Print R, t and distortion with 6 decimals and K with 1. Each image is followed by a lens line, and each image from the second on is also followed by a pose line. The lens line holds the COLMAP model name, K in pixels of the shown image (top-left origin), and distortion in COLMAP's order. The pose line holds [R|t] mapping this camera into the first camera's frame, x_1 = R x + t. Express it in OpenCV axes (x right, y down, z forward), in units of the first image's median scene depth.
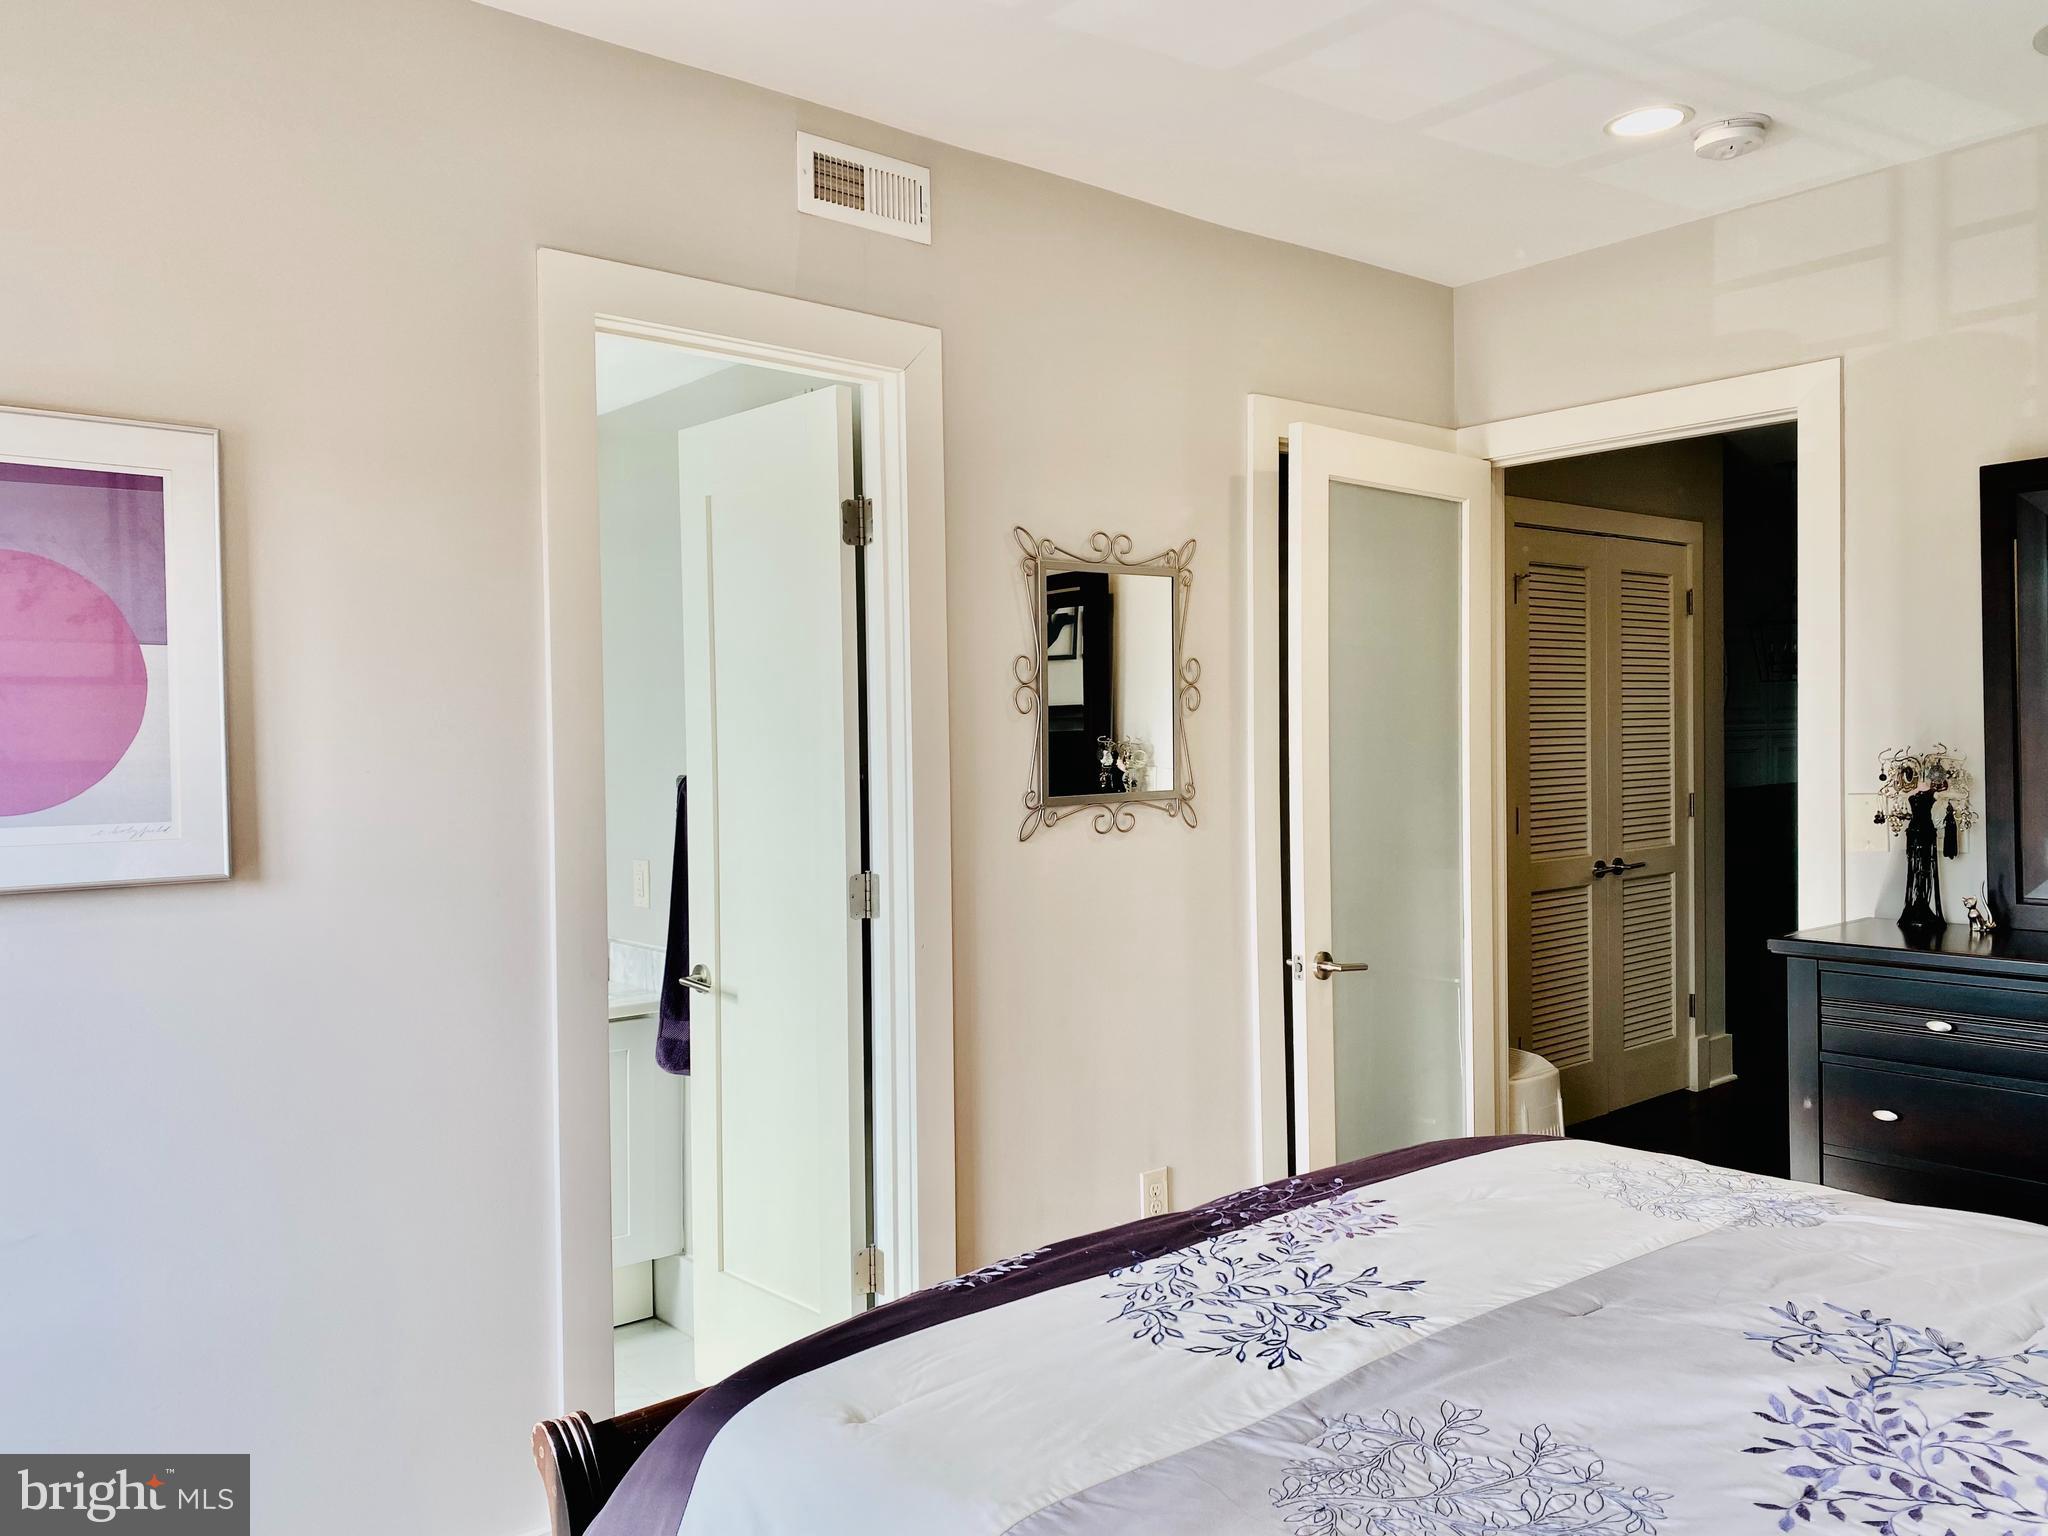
lens RADIAL K [[1562.5, 0, 1027.6], [0, 1562.5, 779.0], [0, 0, 1]] dist [0.025637, -0.030999]
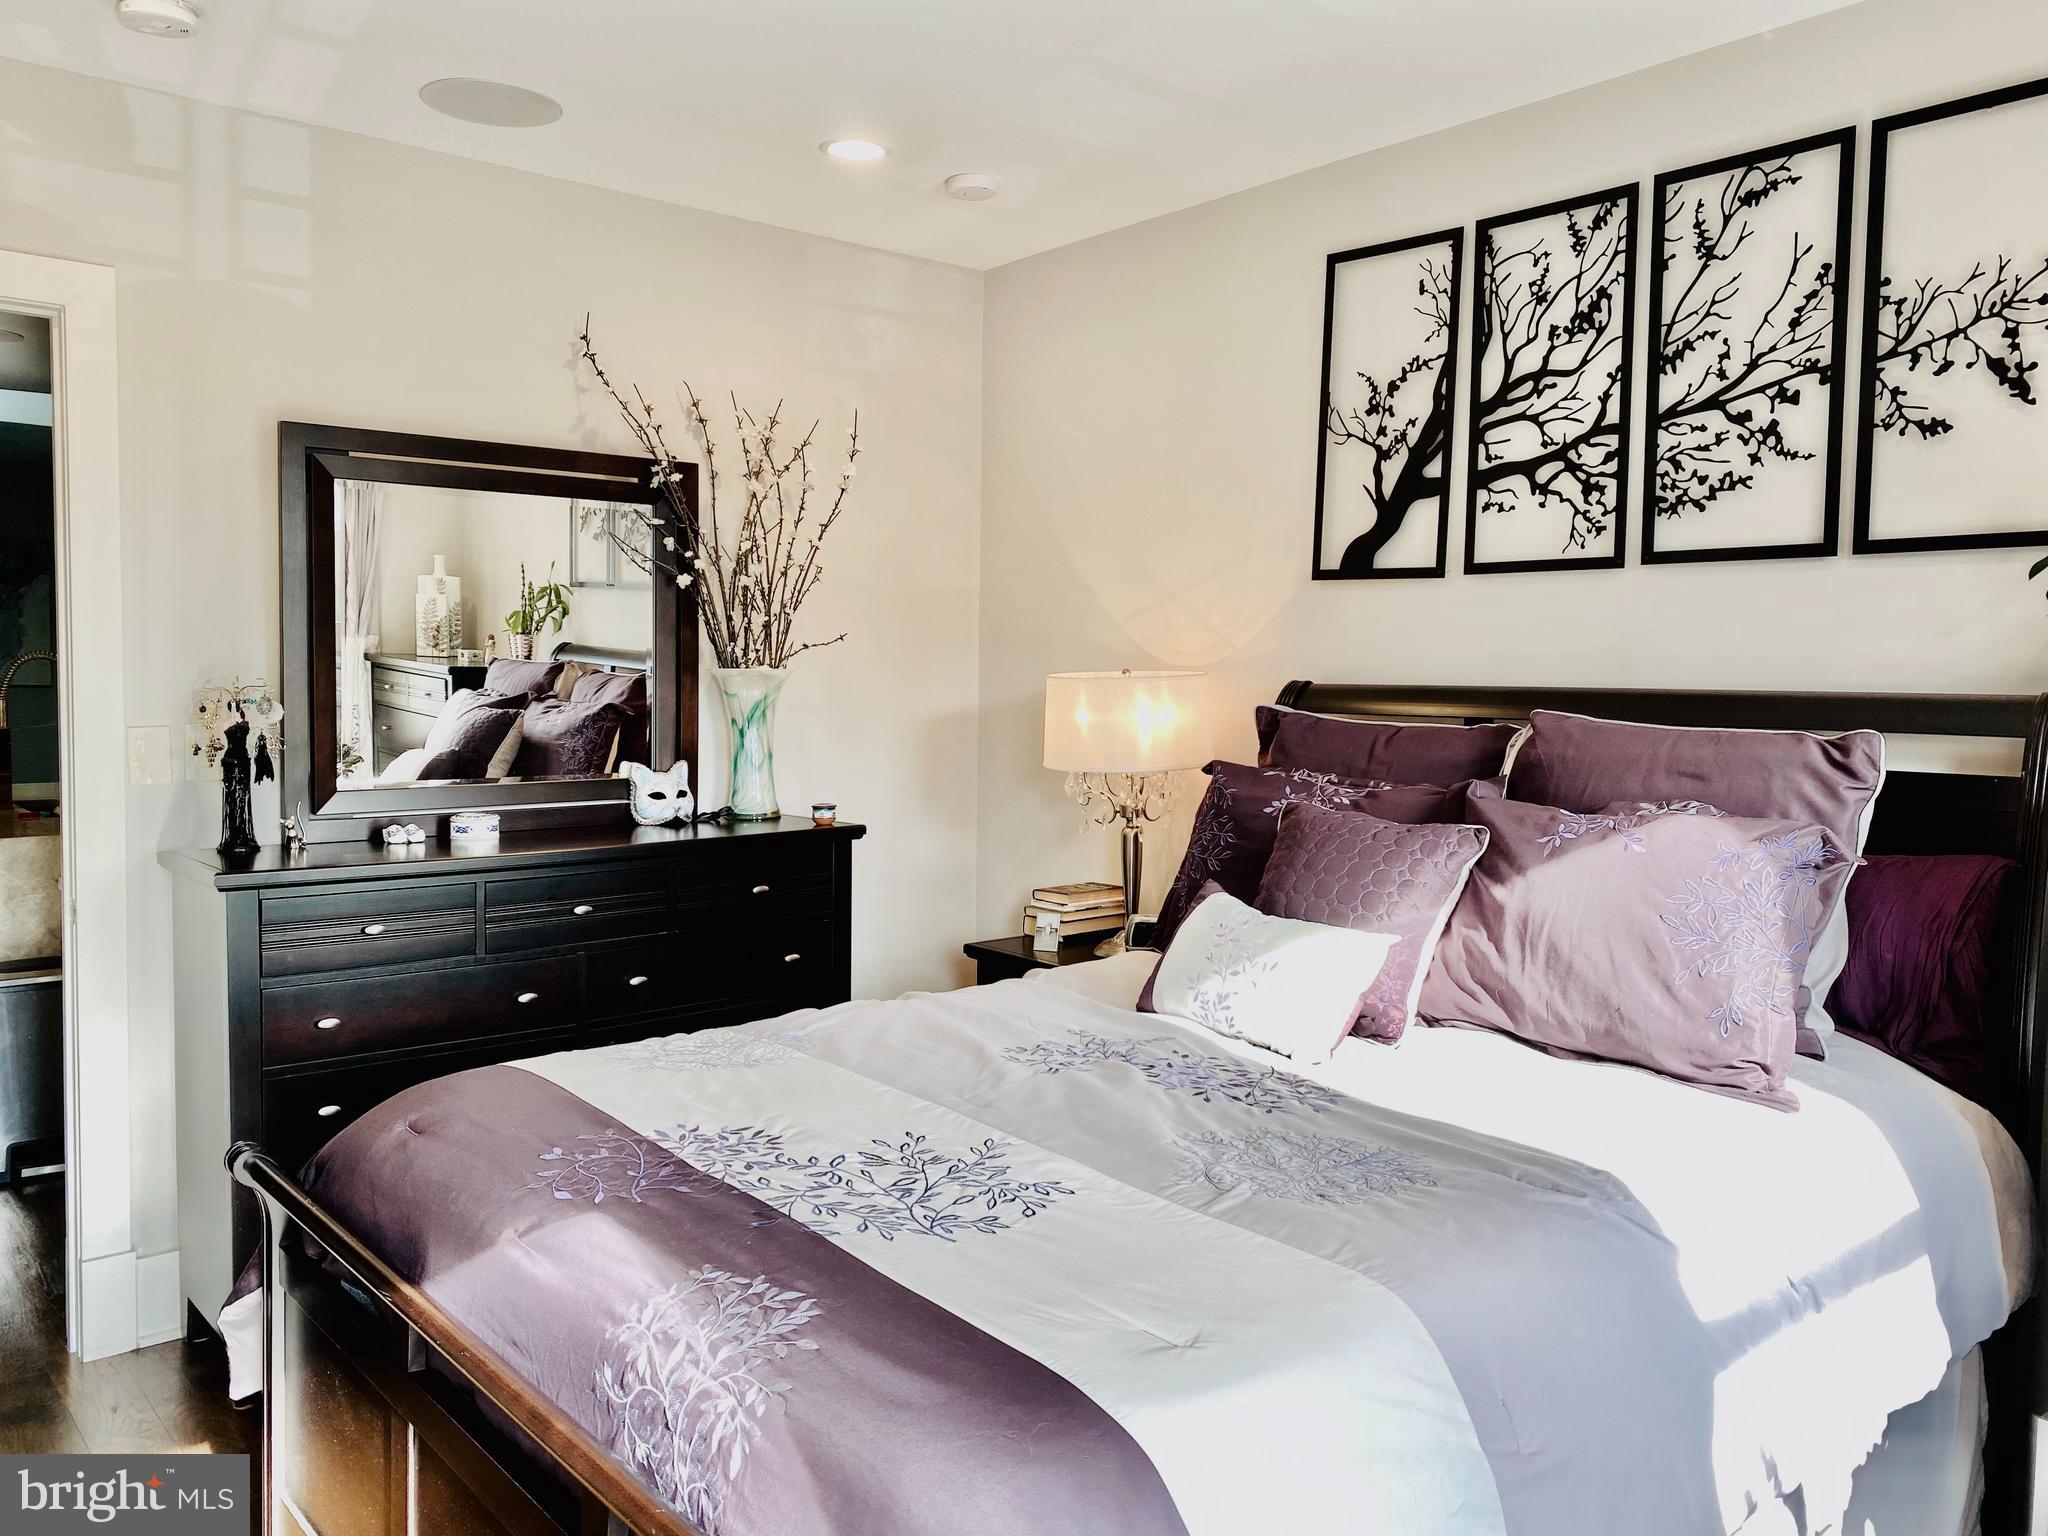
lens RADIAL K [[1562.5, 0, 1027.9], [0, 1562.5, 764.8], [0, 0, 1]] dist [0.025637, -0.030999]
pose [[-0.002229, -0.042884, 0.999078, -0.734355], [0.019428, 0.998890, 0.042919, 0.002797], [-0.999809, 0.019505, -0.001394, 0.754047]]
